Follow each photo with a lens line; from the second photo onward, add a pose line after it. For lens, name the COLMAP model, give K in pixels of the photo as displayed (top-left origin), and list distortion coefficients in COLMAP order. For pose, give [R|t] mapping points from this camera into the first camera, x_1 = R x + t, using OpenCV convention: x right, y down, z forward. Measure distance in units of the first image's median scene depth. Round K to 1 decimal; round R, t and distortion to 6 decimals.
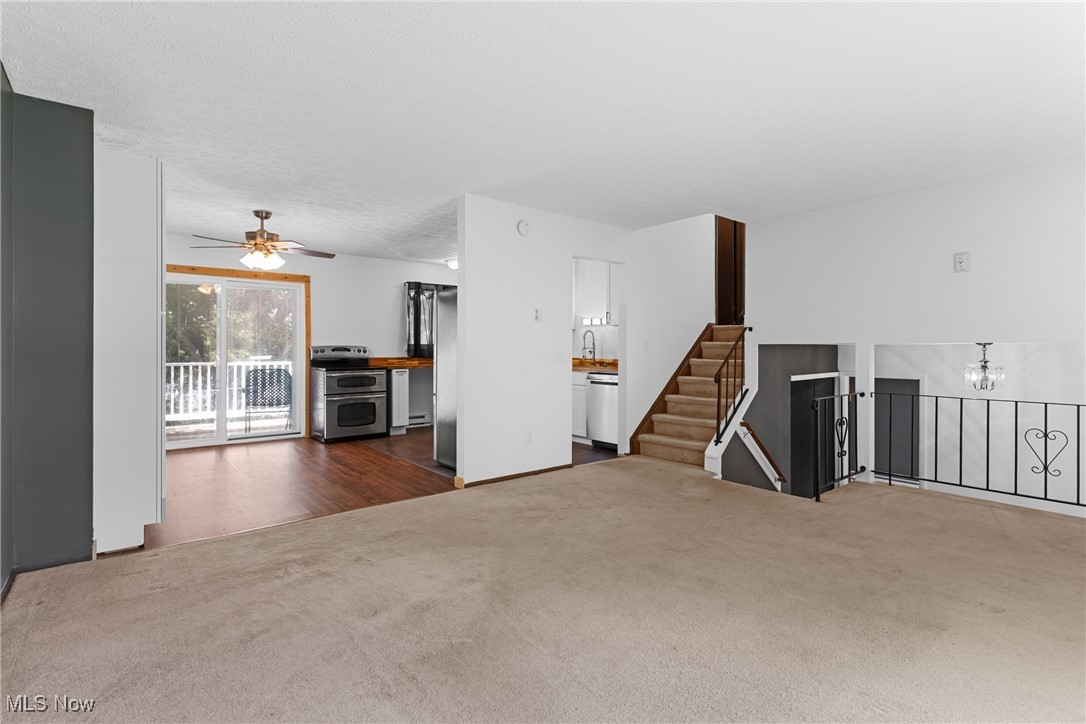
lens RADIAL K [[519.8, 0, 542.0], [0, 519.8, 352.5], [0, 0, 1]] dist [0.003438, -0.000604]
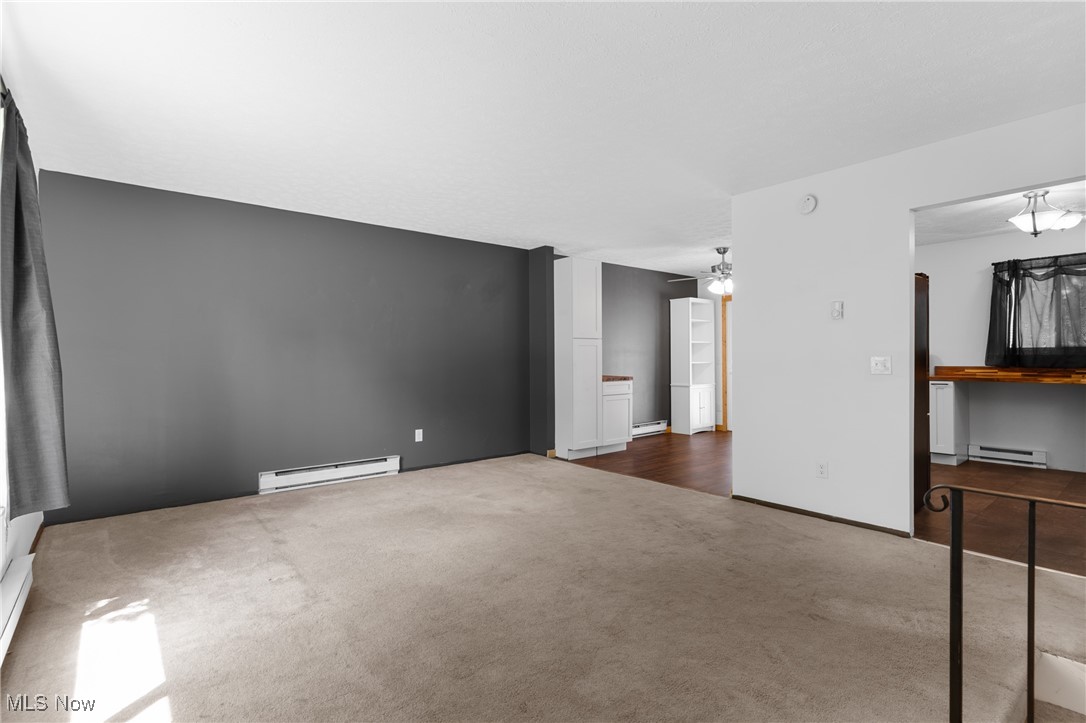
lens RADIAL K [[514.8, 0, 539.9], [0, 514.8, 361.0], [0, 0, 1]] dist [-0.000859, -0.000350]
pose [[0.000705, 0.002869, -0.999996, 0.556297], [-0.000692, 0.999996, 0.002868, -0.000104], [1.000000, 0.000690, 0.000707, 0.434496]]
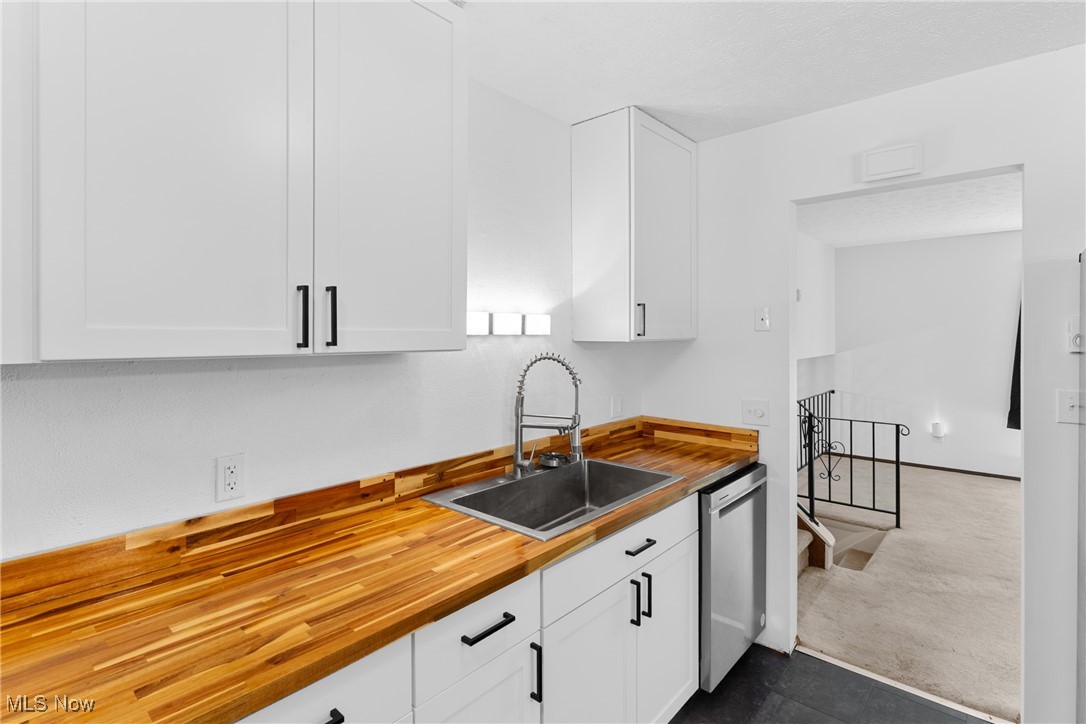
lens RADIAL K [[525.7, 0, 542.9], [0, 525.7, 334.9], [0, 0, 1]] dist [0.000185, 0.000310]
pose [[-0.162464, -0.007123, 0.986689, -0.214953], [0.011466, 0.999893, 0.009107, -0.060826], [-0.986648, 0.012793, -0.162365, 1.131699]]
